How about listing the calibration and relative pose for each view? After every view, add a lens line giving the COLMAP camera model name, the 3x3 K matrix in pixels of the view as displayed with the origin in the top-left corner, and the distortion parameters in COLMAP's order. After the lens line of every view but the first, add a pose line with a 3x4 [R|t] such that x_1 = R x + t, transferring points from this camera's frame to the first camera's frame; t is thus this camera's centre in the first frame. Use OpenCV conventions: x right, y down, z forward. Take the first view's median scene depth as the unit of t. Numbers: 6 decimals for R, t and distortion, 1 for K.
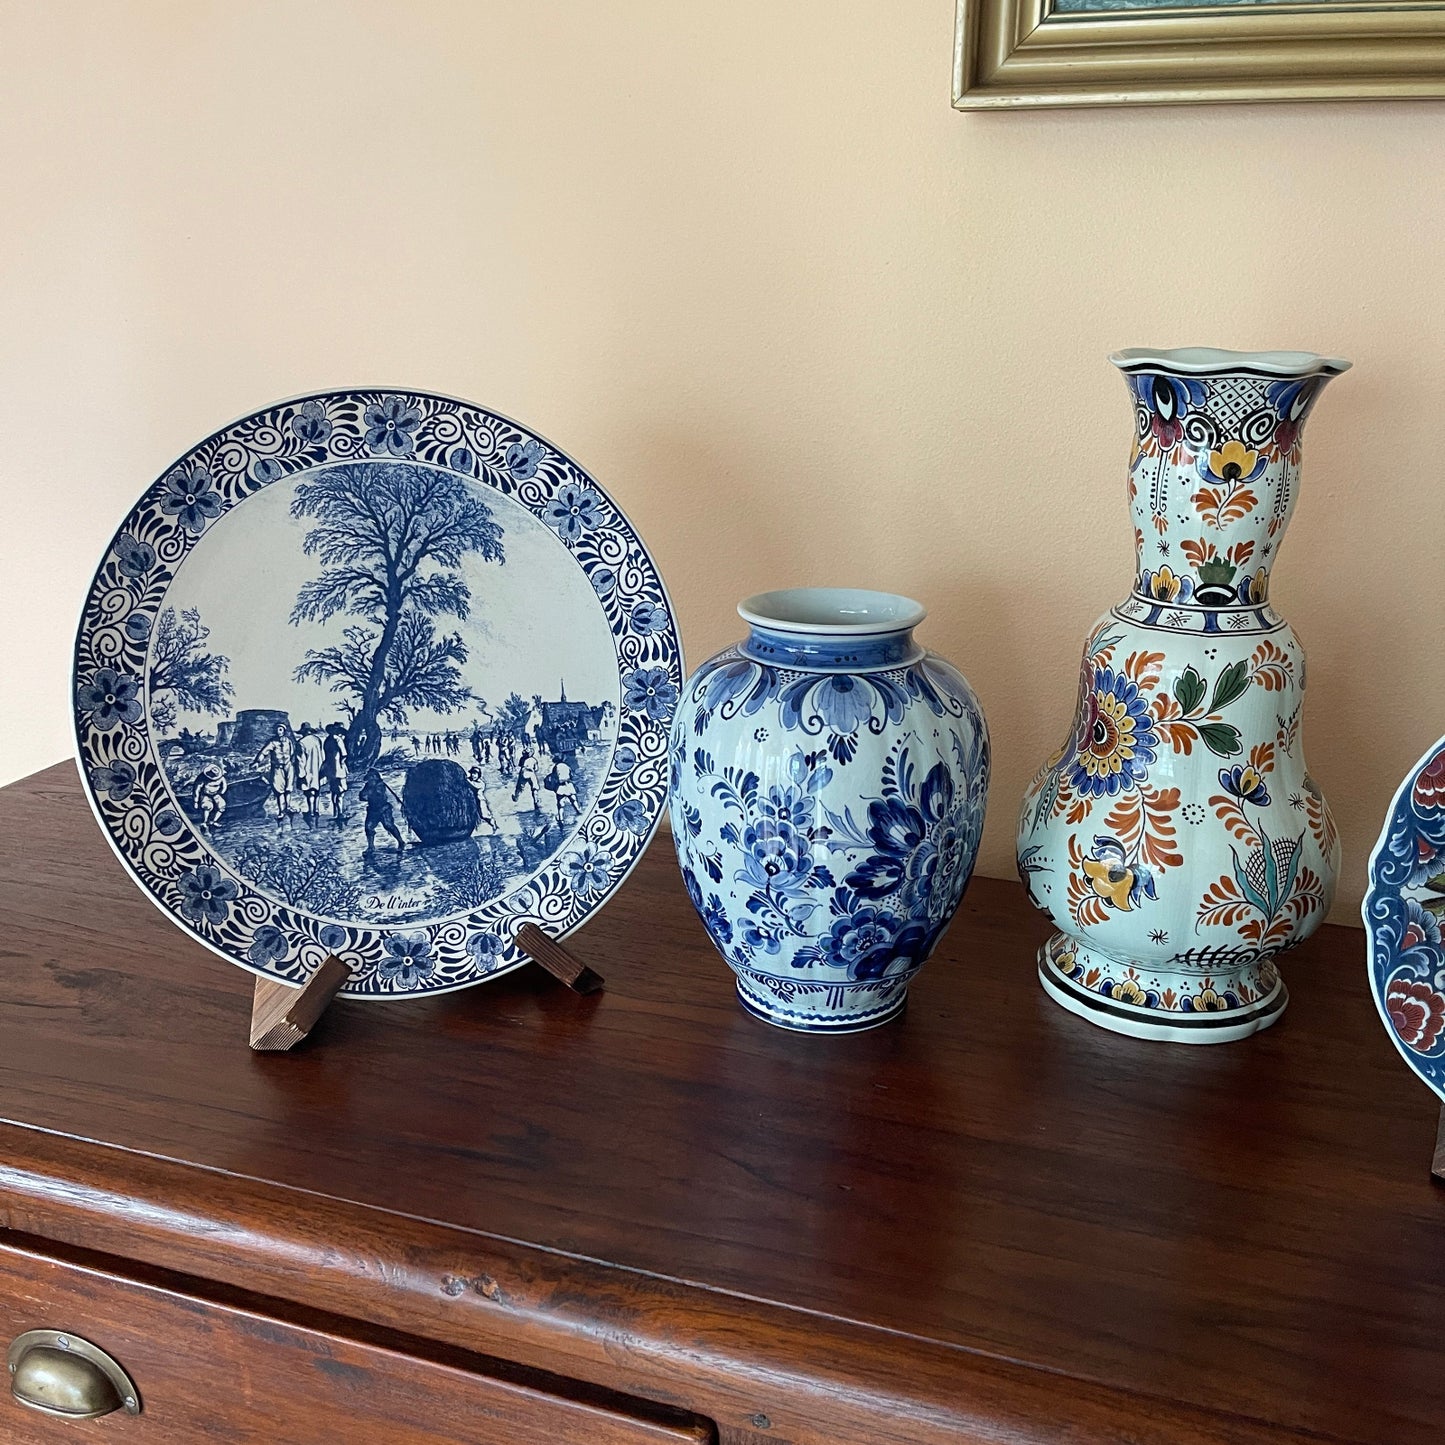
lens RADIAL K [[1461.7, 0, 744.5], [0, 1461.7, 736.2], [0, 0, 1]] dist [0.051959, -0.008998]
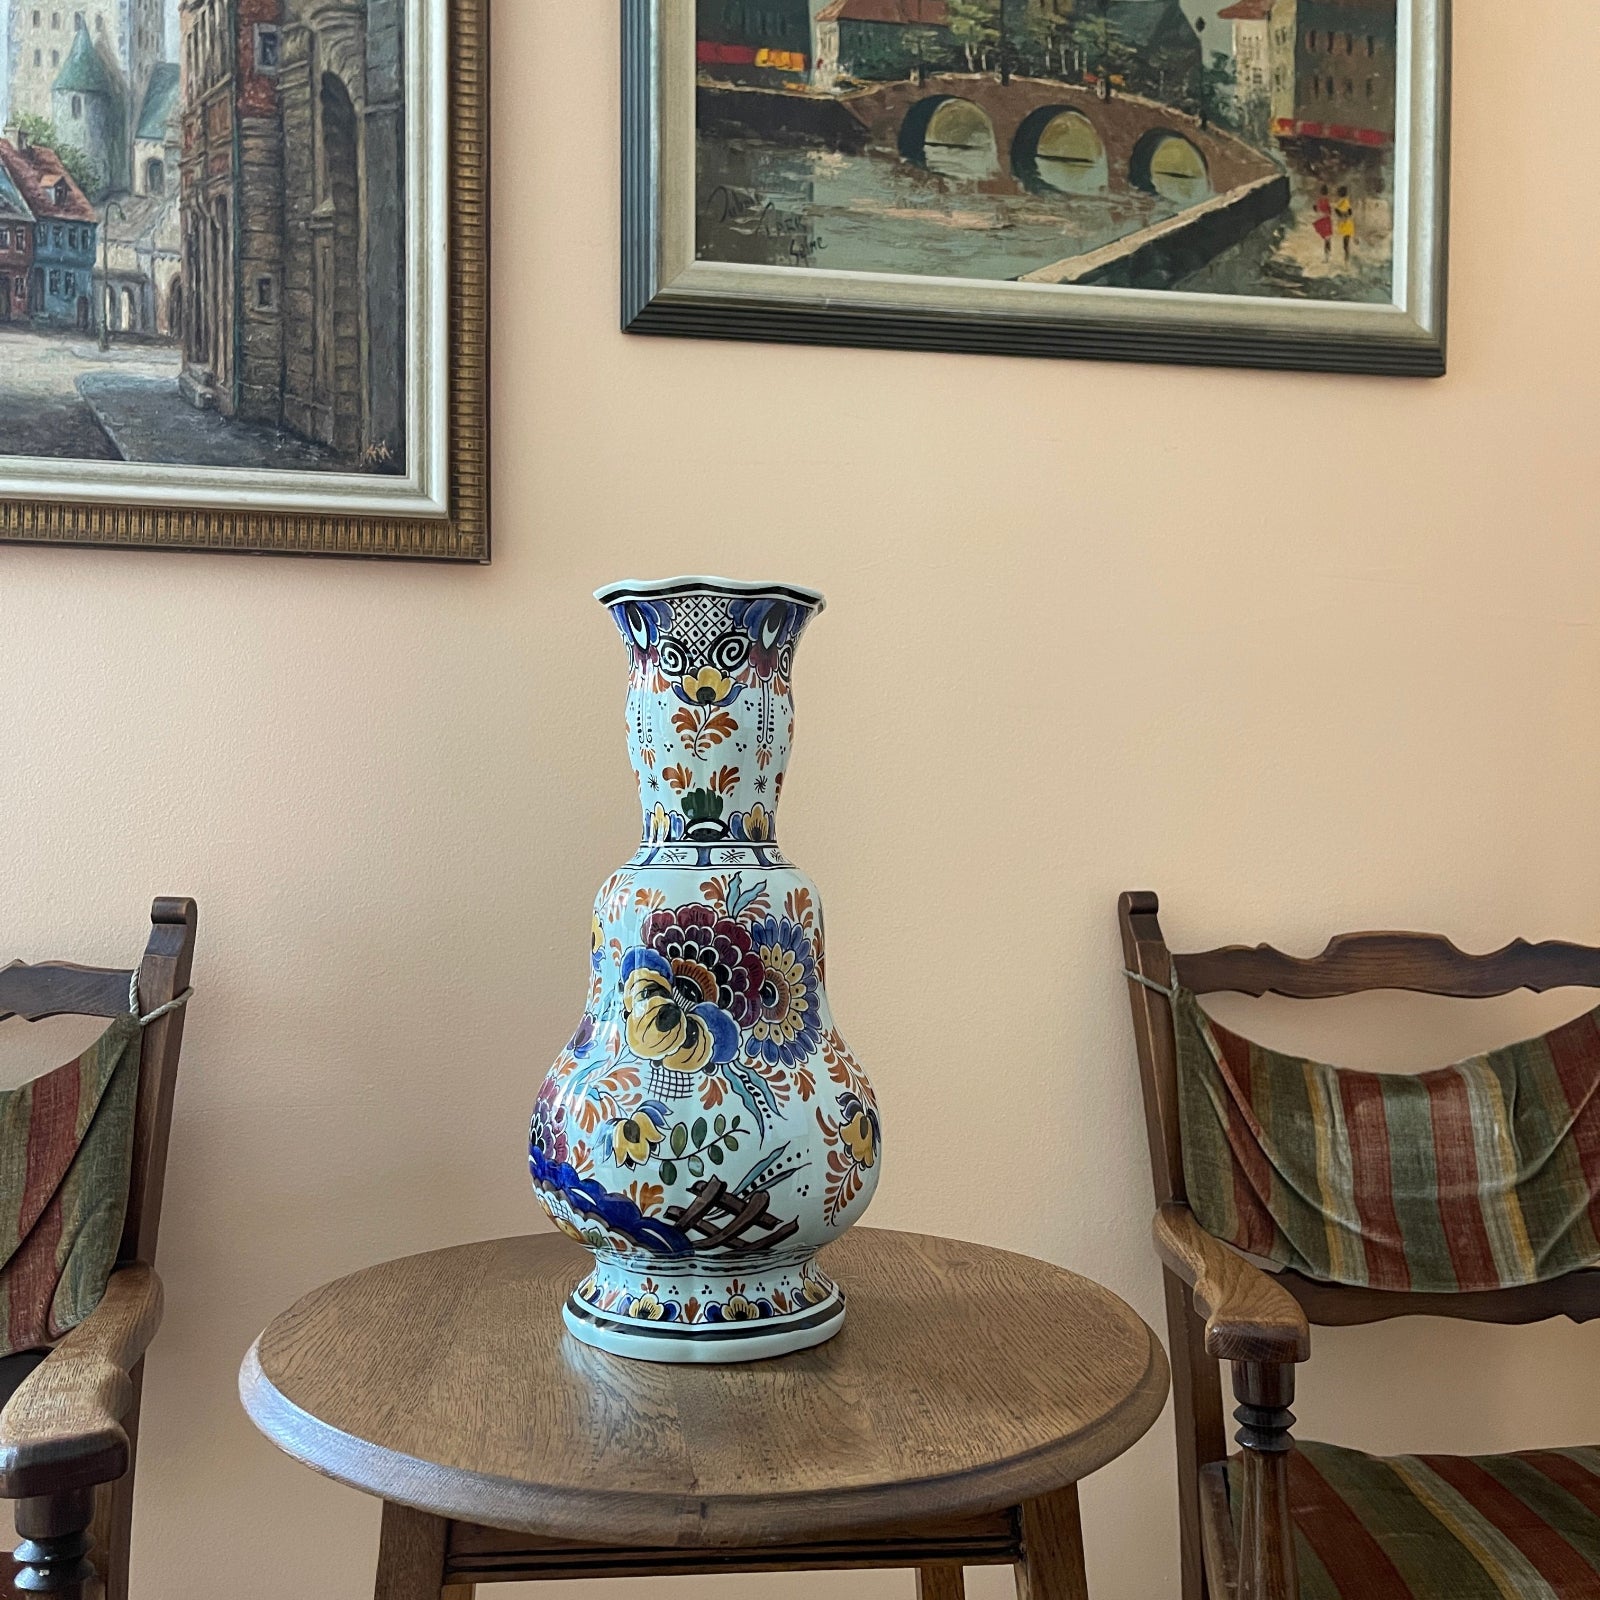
lens RADIAL K [[1602.9, 0, 800.0], [0, 1602.9, 800.0], [0, 0, 1]] dist [0.150572, -0.460198]
pose [[-0.117747, 0.019478, 0.992853, -0.740266], [0.302203, 0.953089, 0.017141, -0.128786], [-0.945943, 0.302061, -0.118110, 1.105326]]
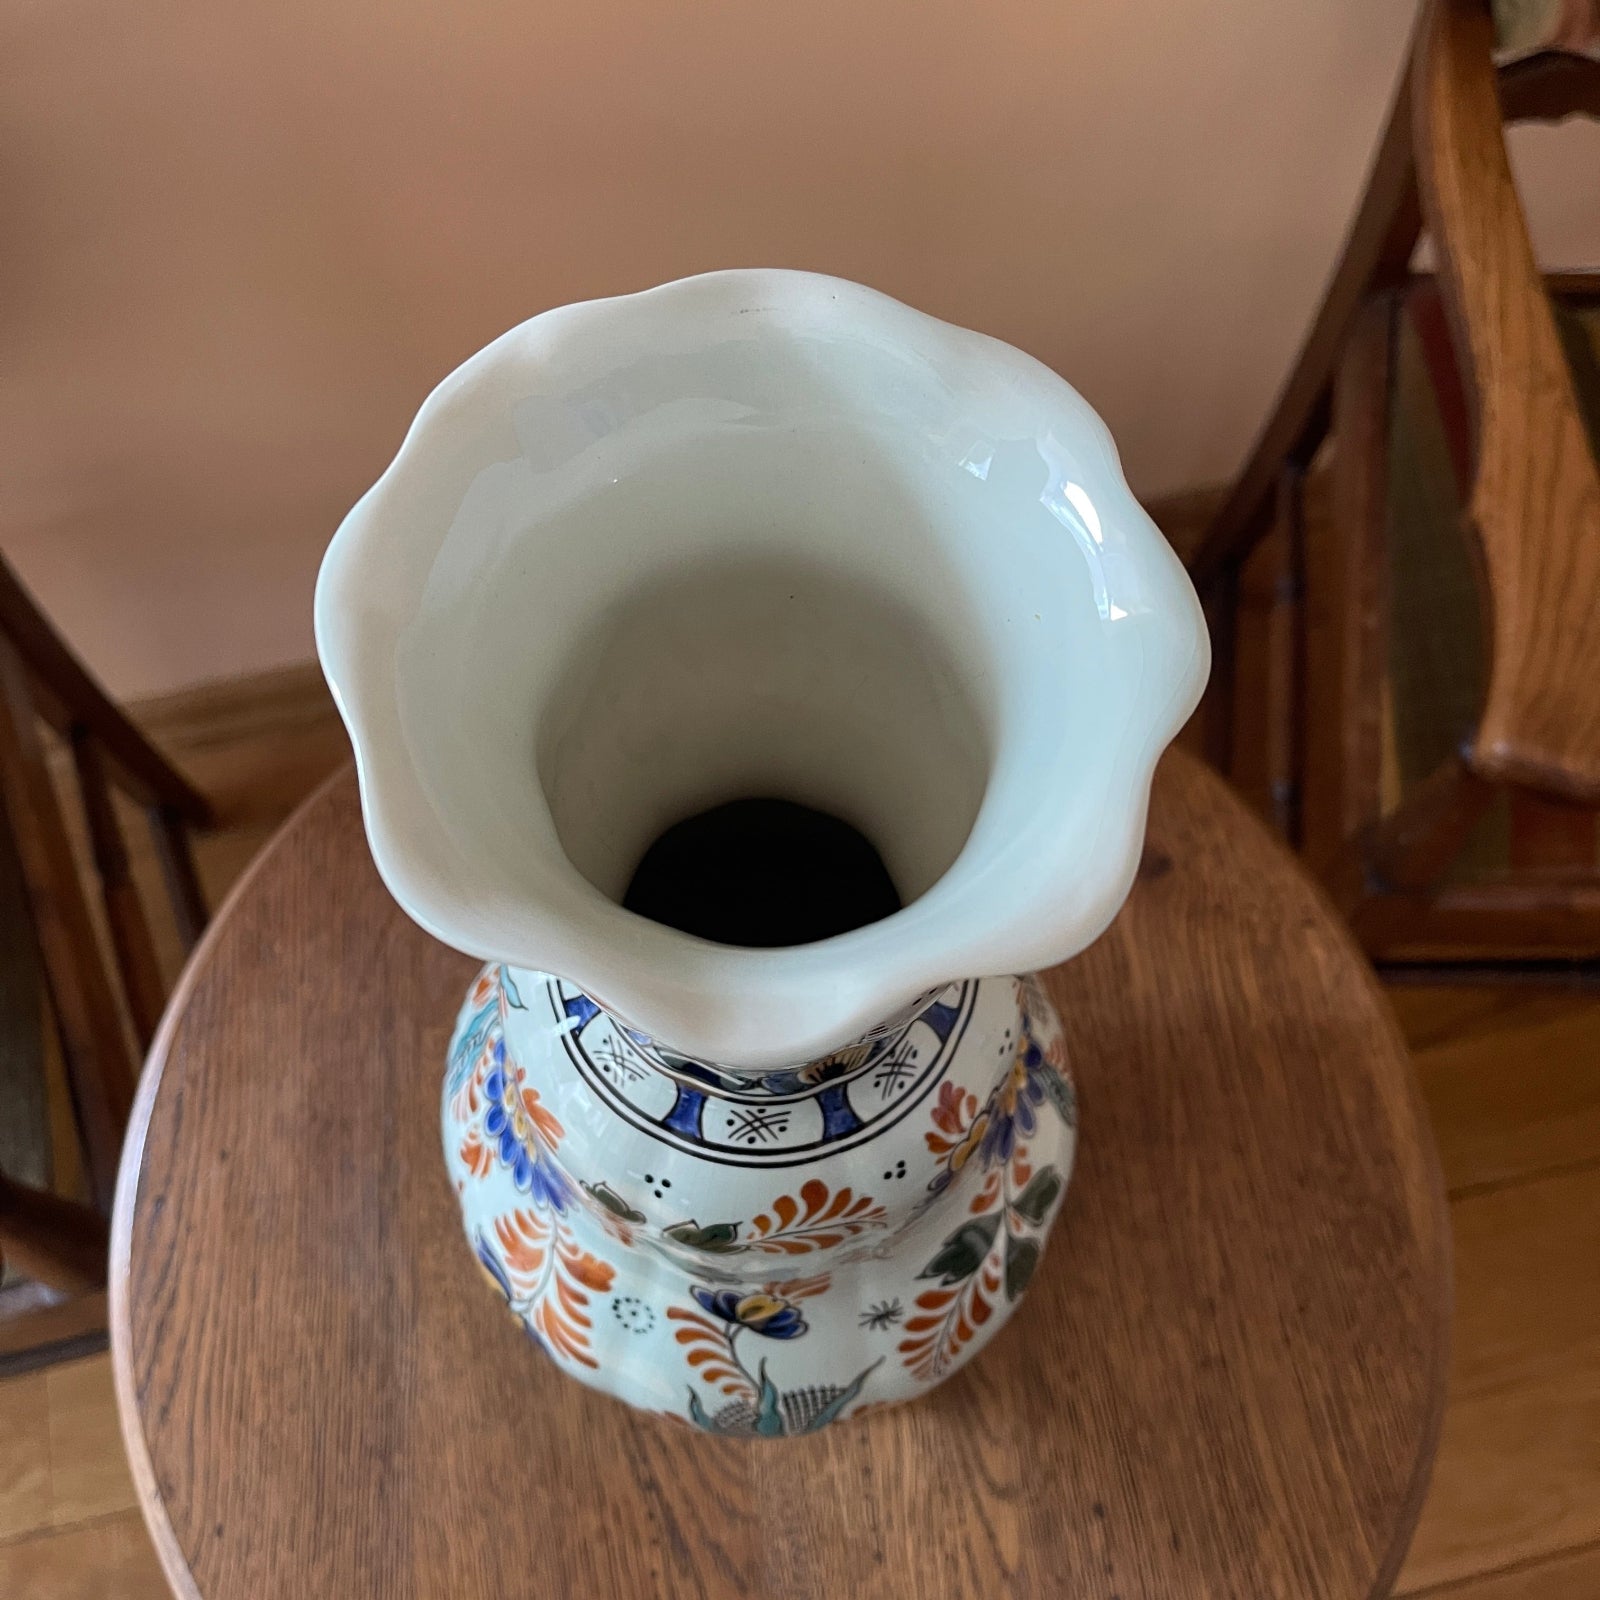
lens RADIAL K [[1631.3, 0, 782.5], [0, 1631.3, 807.9], [0, 0, 1]] dist [0.109877, -0.337691]
pose [[0.964213, 0.244869, -0.101646, 0.365184], [-0.089831, 0.662439, 0.743711, -0.446491], [0.249446, -0.707965, 0.660729, 0.781129]]
